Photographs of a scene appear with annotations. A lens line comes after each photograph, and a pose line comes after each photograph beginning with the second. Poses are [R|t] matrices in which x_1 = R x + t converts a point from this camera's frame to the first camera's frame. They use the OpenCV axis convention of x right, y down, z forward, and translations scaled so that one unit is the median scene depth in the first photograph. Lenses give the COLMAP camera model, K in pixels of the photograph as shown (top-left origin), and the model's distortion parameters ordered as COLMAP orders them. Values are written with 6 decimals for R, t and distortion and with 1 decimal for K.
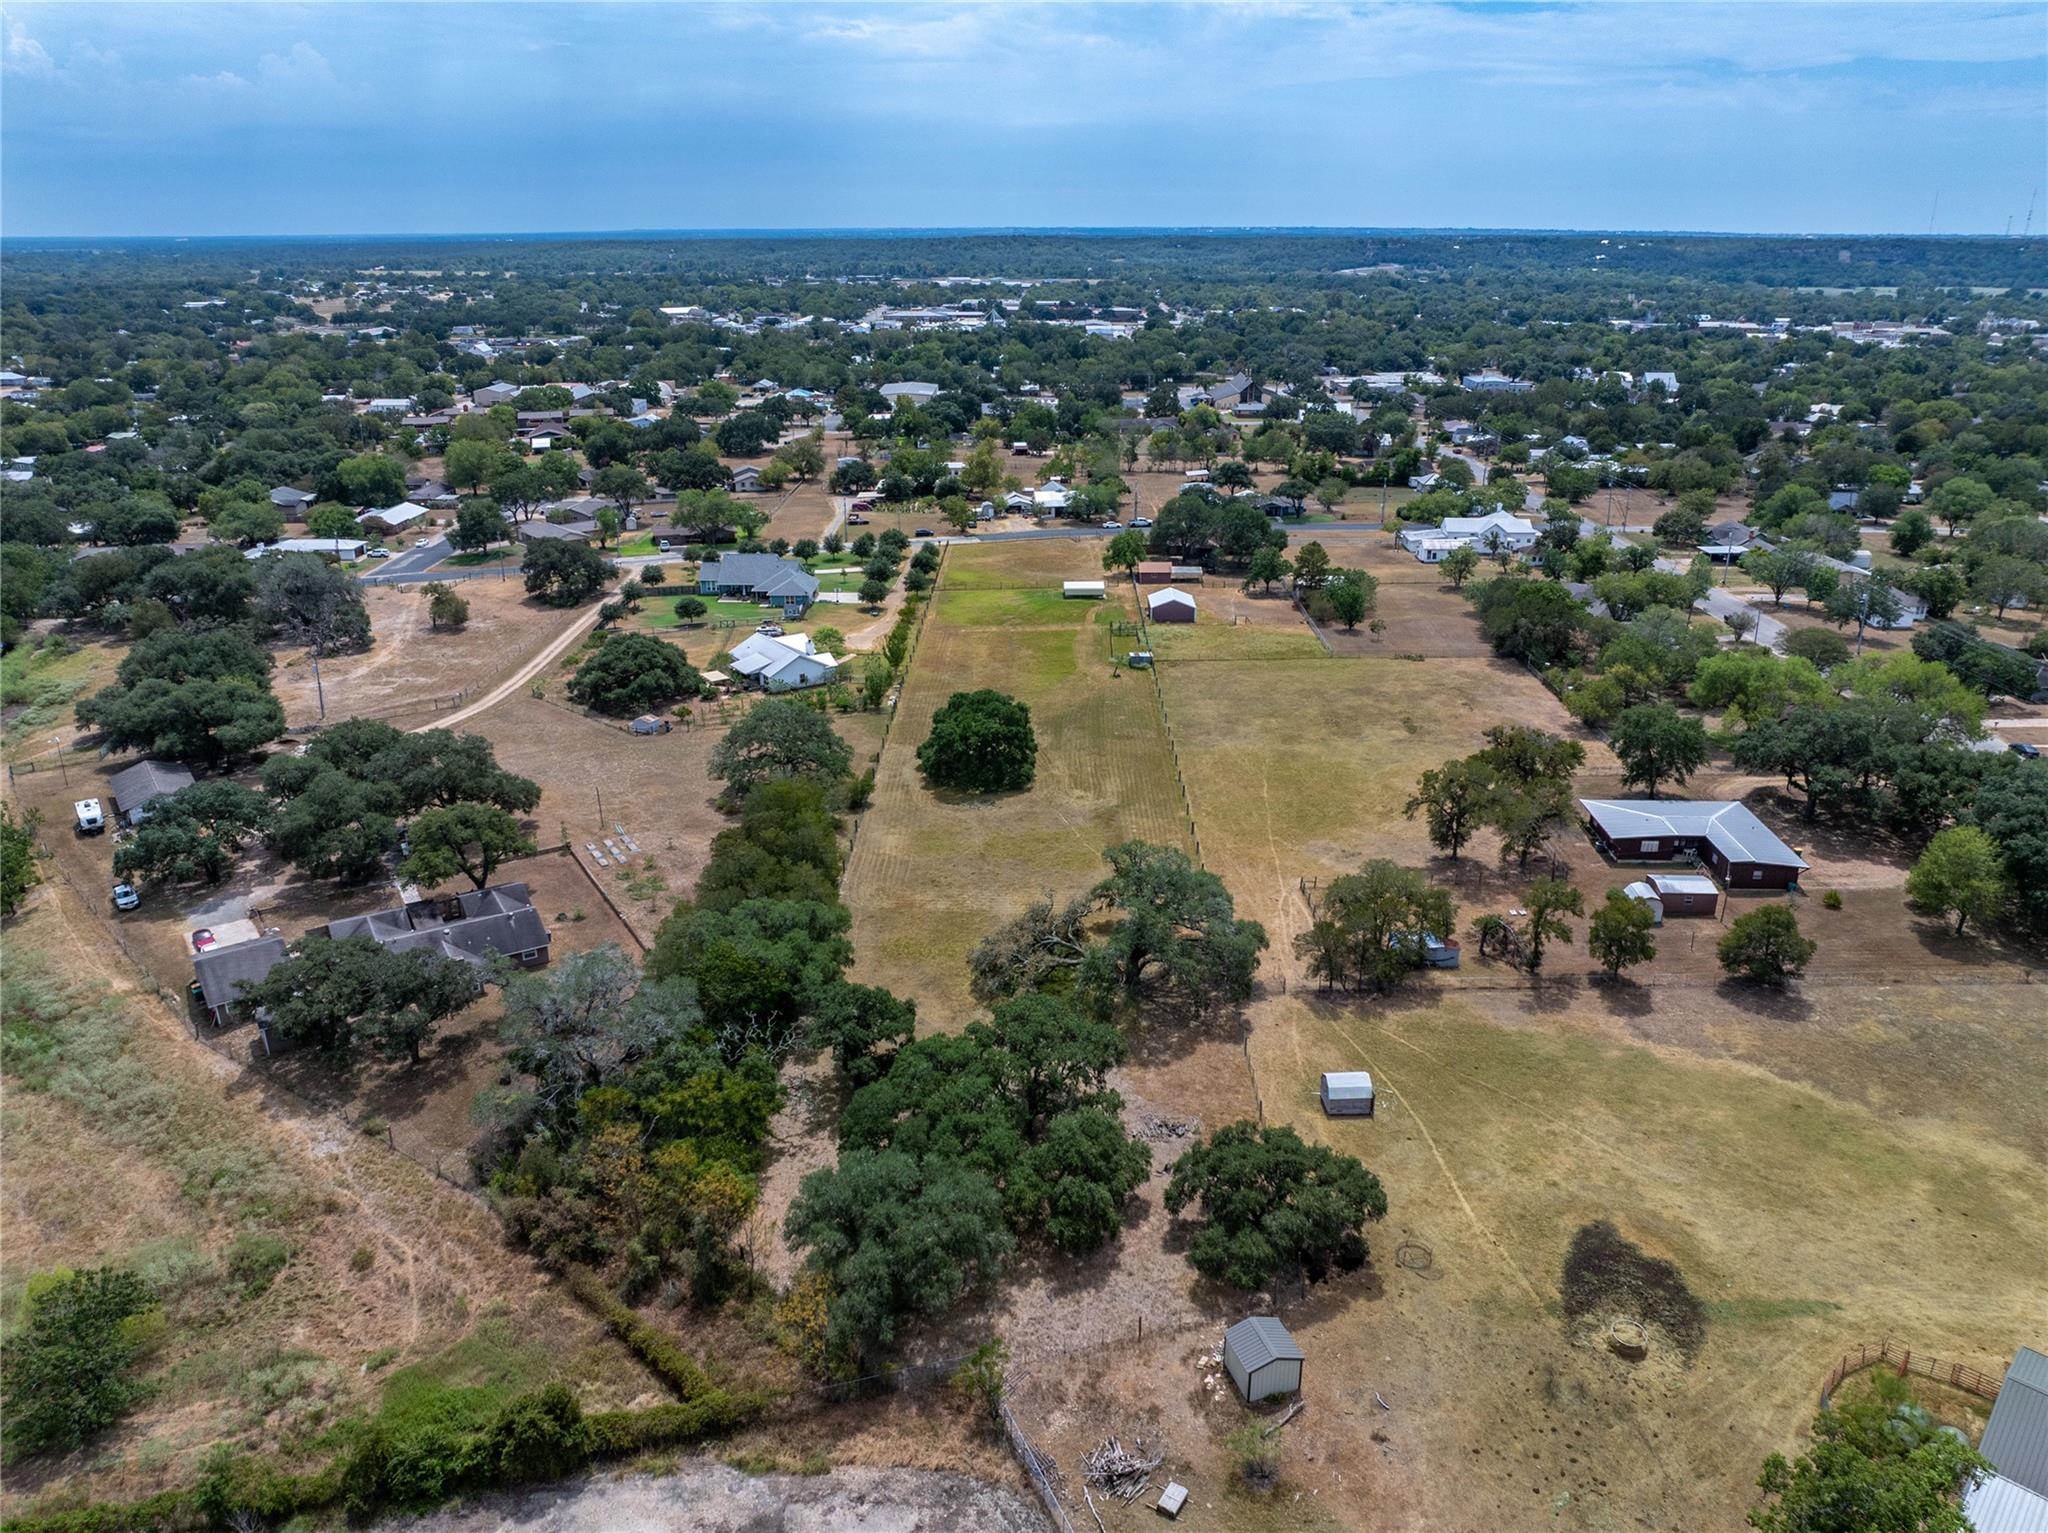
lens RADIAL K [[1425.6, 0, 1024.0], [0, 1425.6, 766.5], [0, 0, 1]] dist [-0.042086, 0.007877]
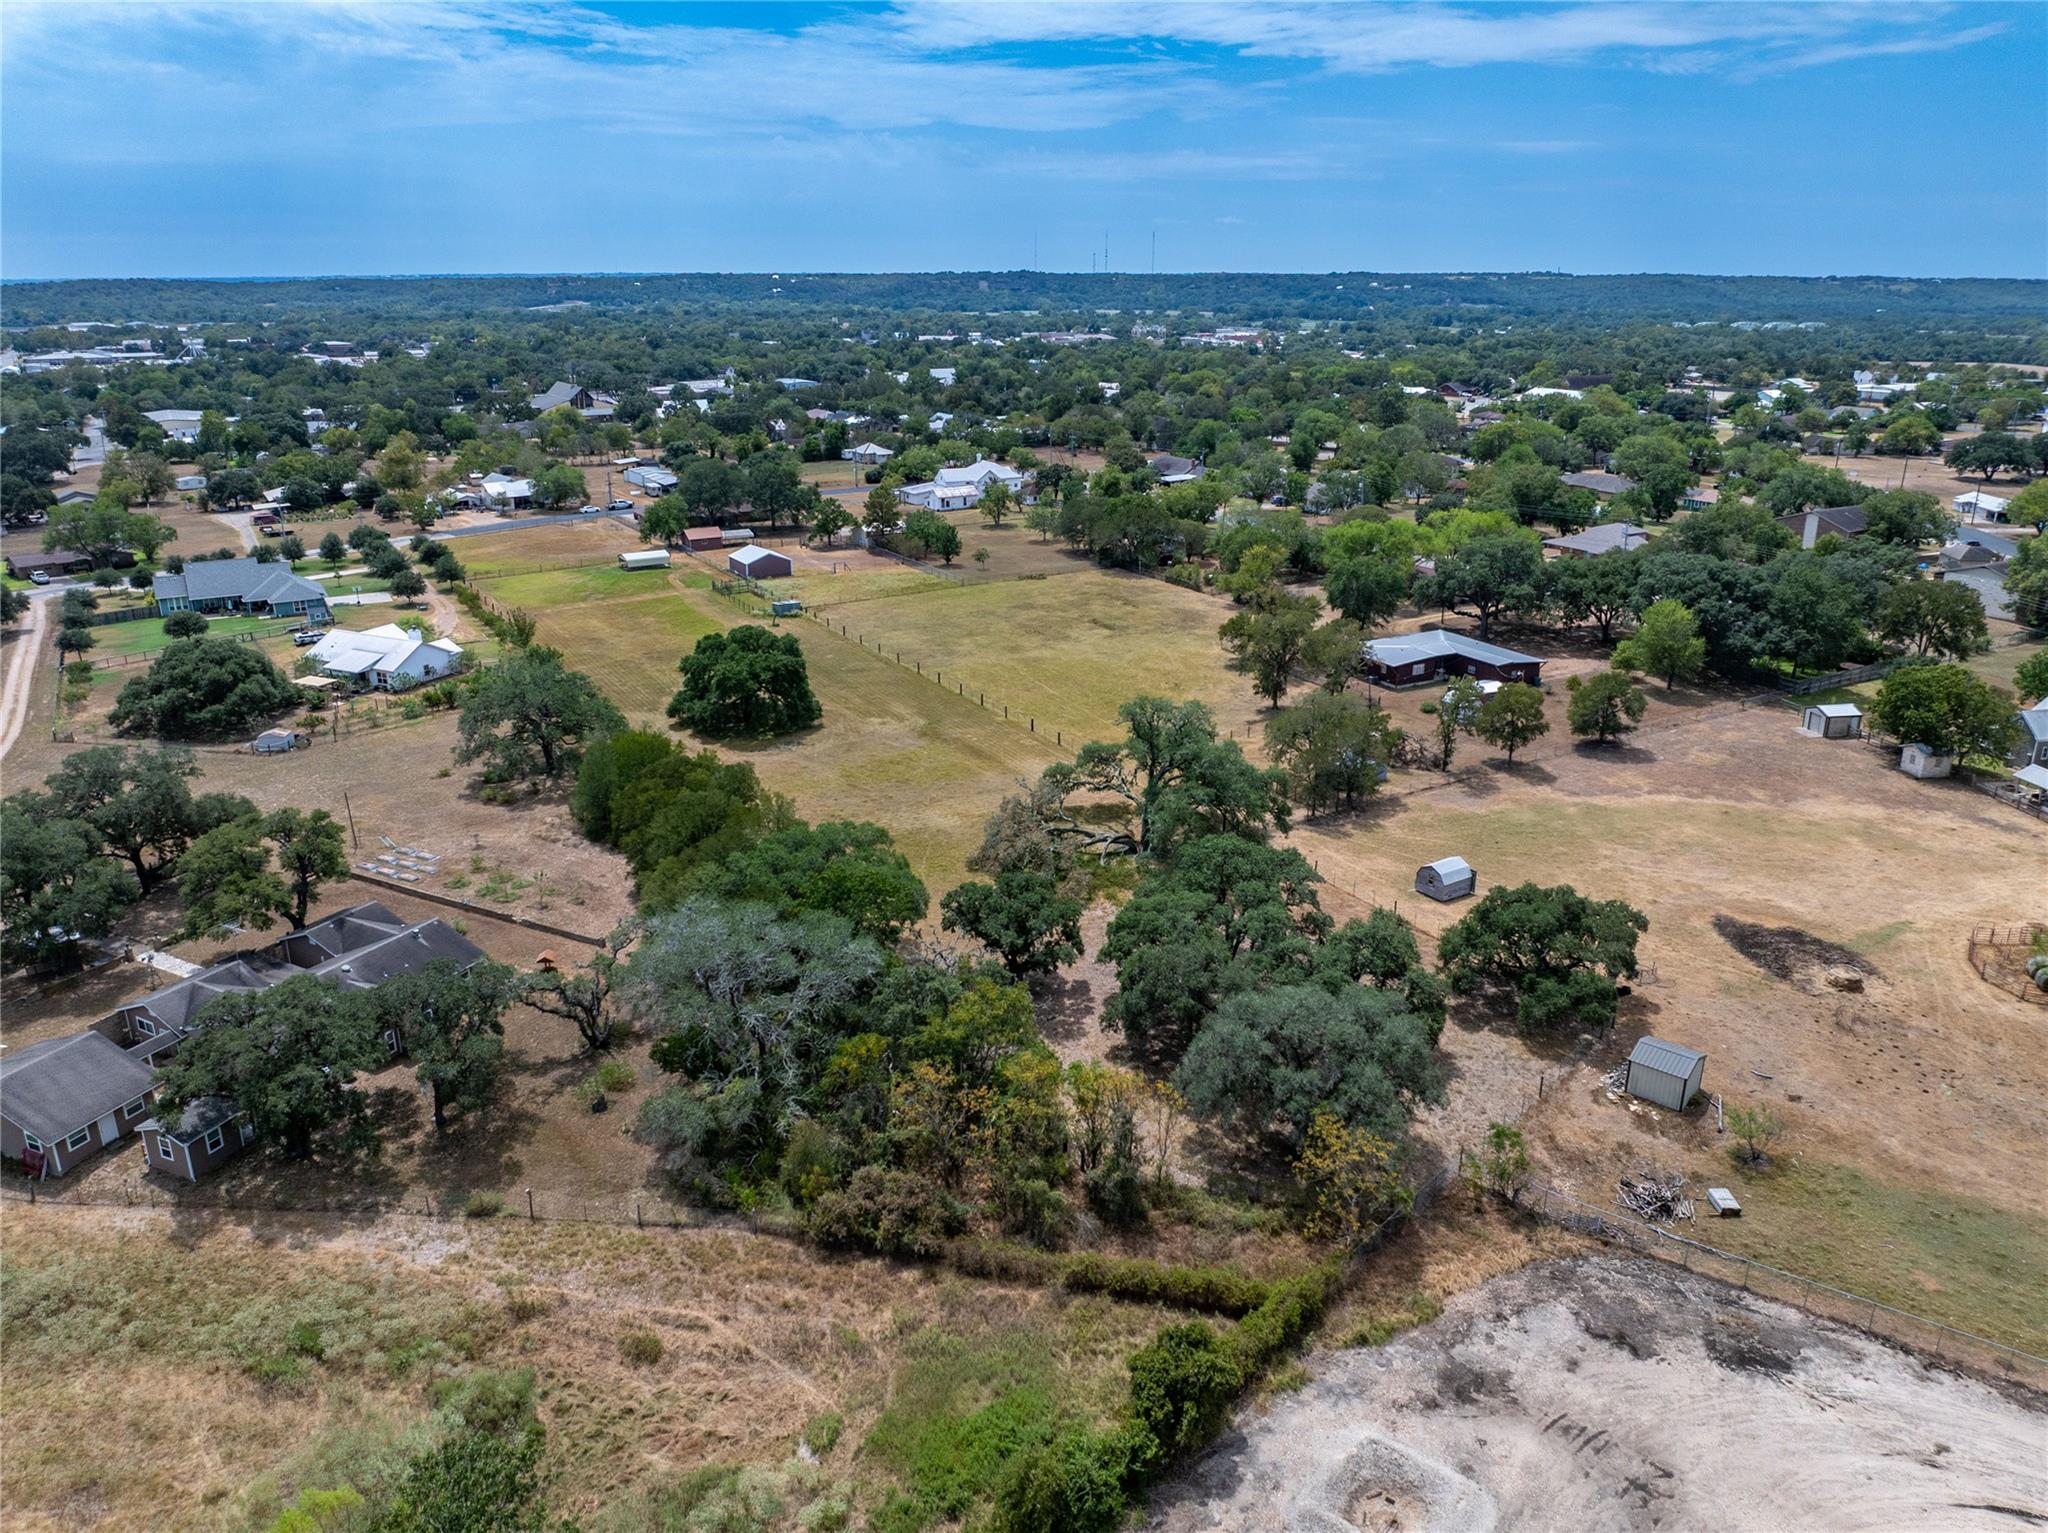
lens RADIAL K [[1447.5, 0, 1021.1], [0, 1447.5, 754.7], [0, 0, 1]] dist [-0.035991, -0.004168]
pose [[0.856625, -0.160969, 0.490186, -0.391050], [0.180368, 0.983568, 0.007784, 0.057584], [-0.483384, 0.081745, 0.871583, 0.171583]]
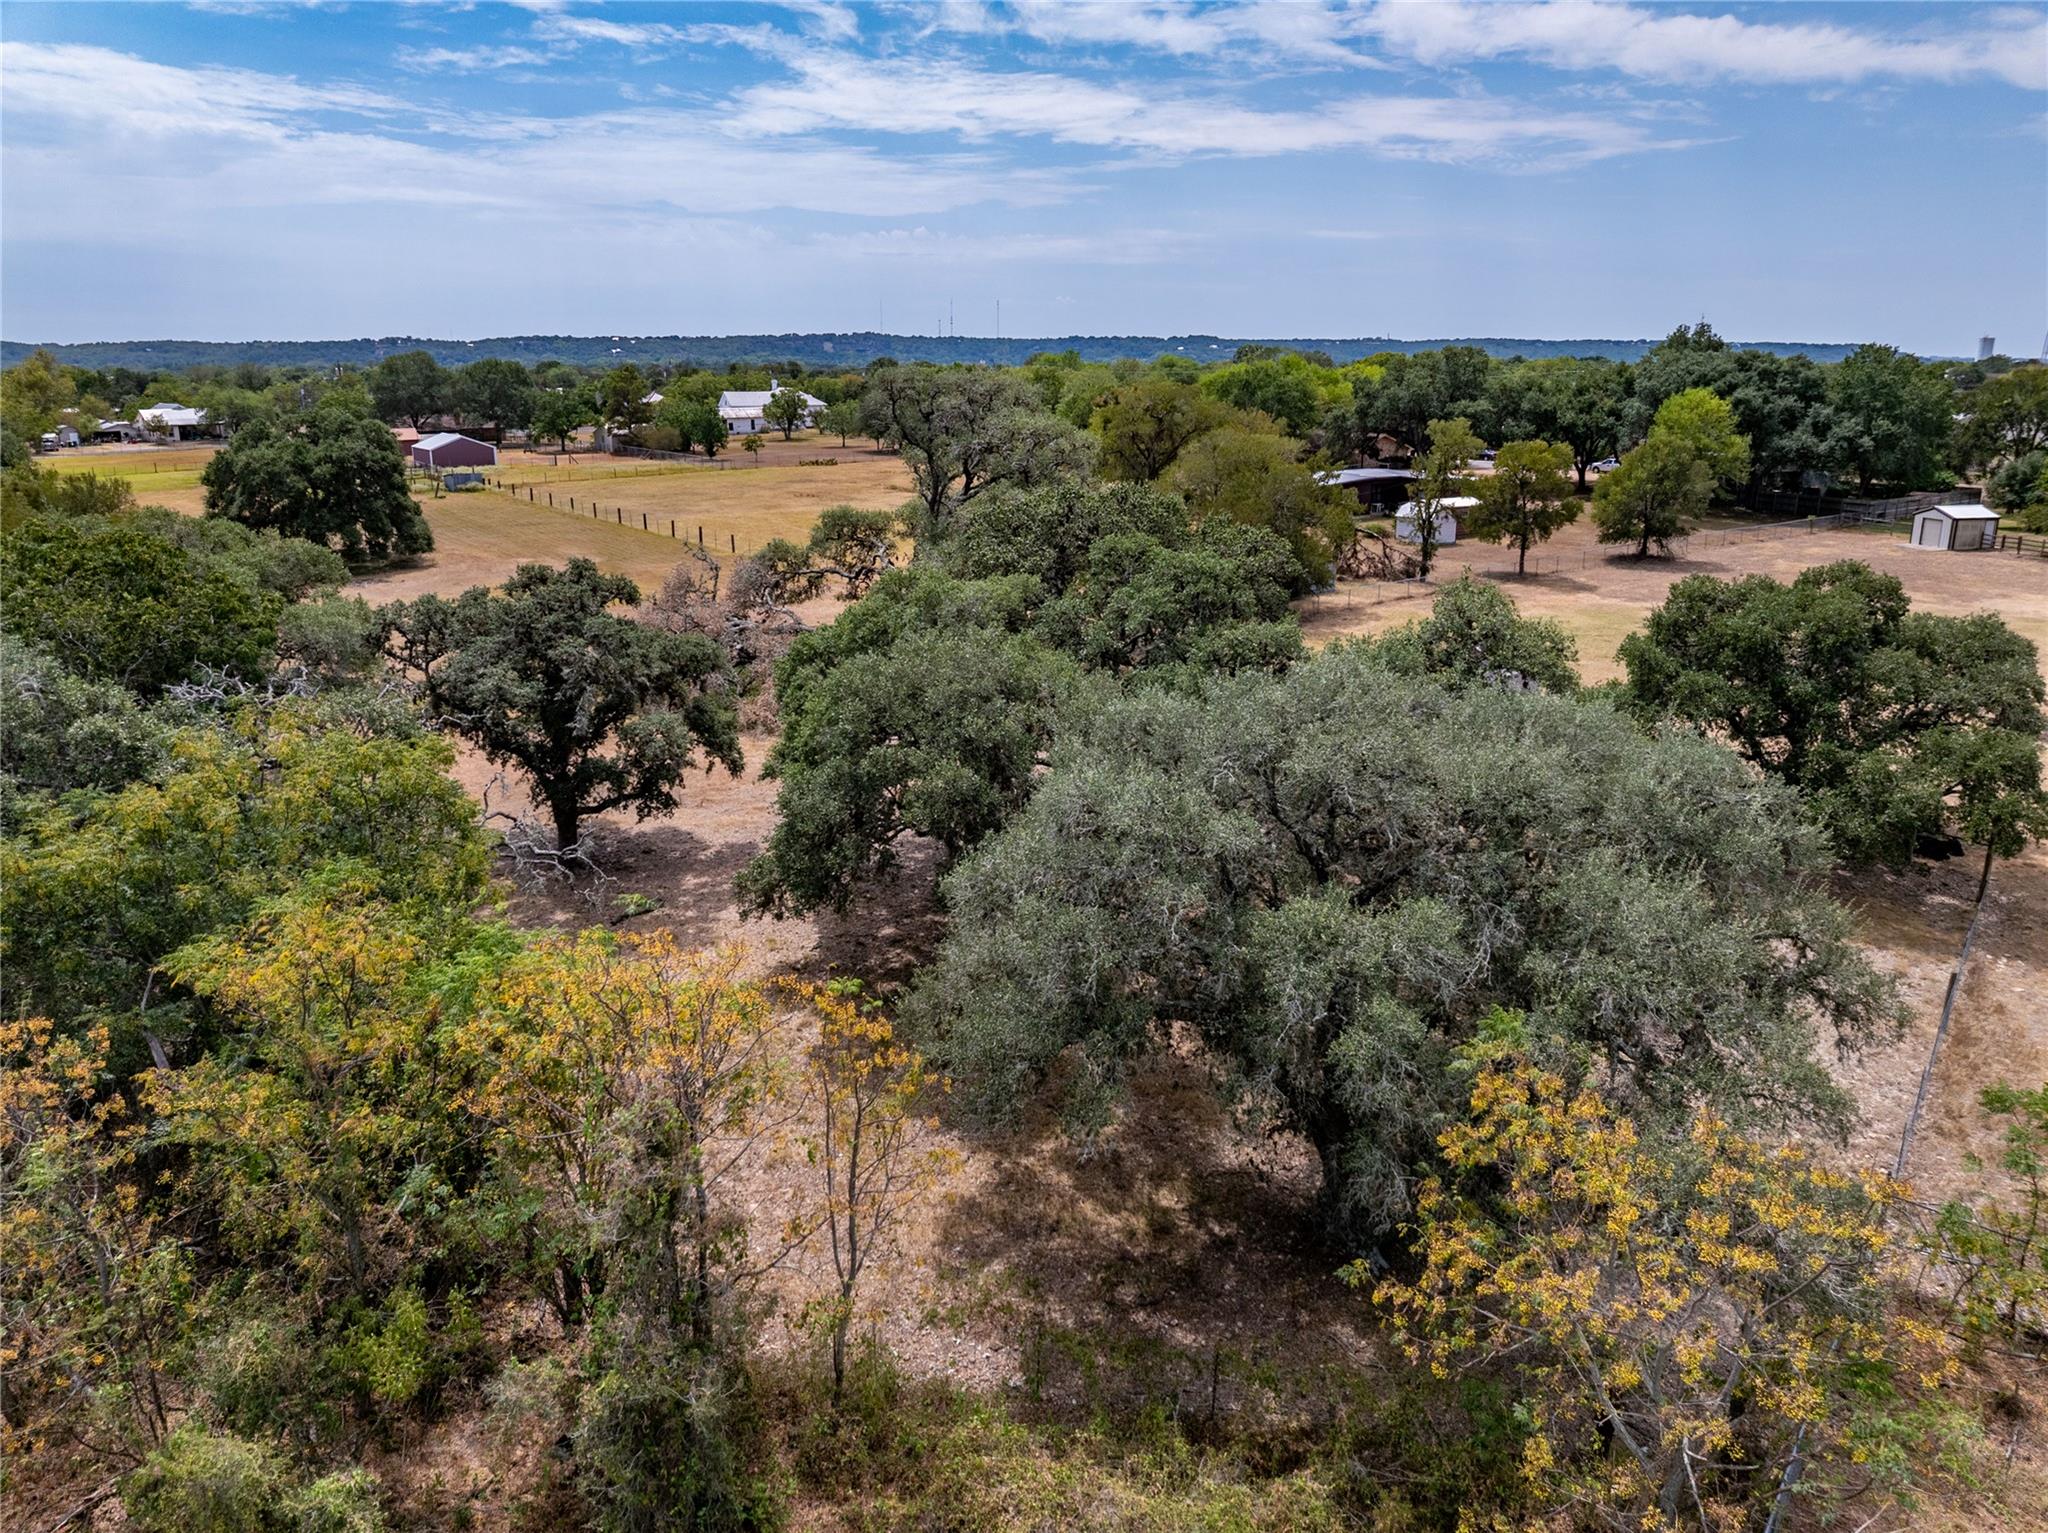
lens RADIAL K [[1442.7, 0, 1024.0], [0, 1442.7, 766.5], [0, 0, 1]] dist [-0.064879, 0.040818]
pose [[0.798791, -0.164896, 0.578569, -0.172469], [0.208814, 0.977908, -0.009585, 0.170403], [-0.564207, 0.128470, 0.815577, 0.486391]]
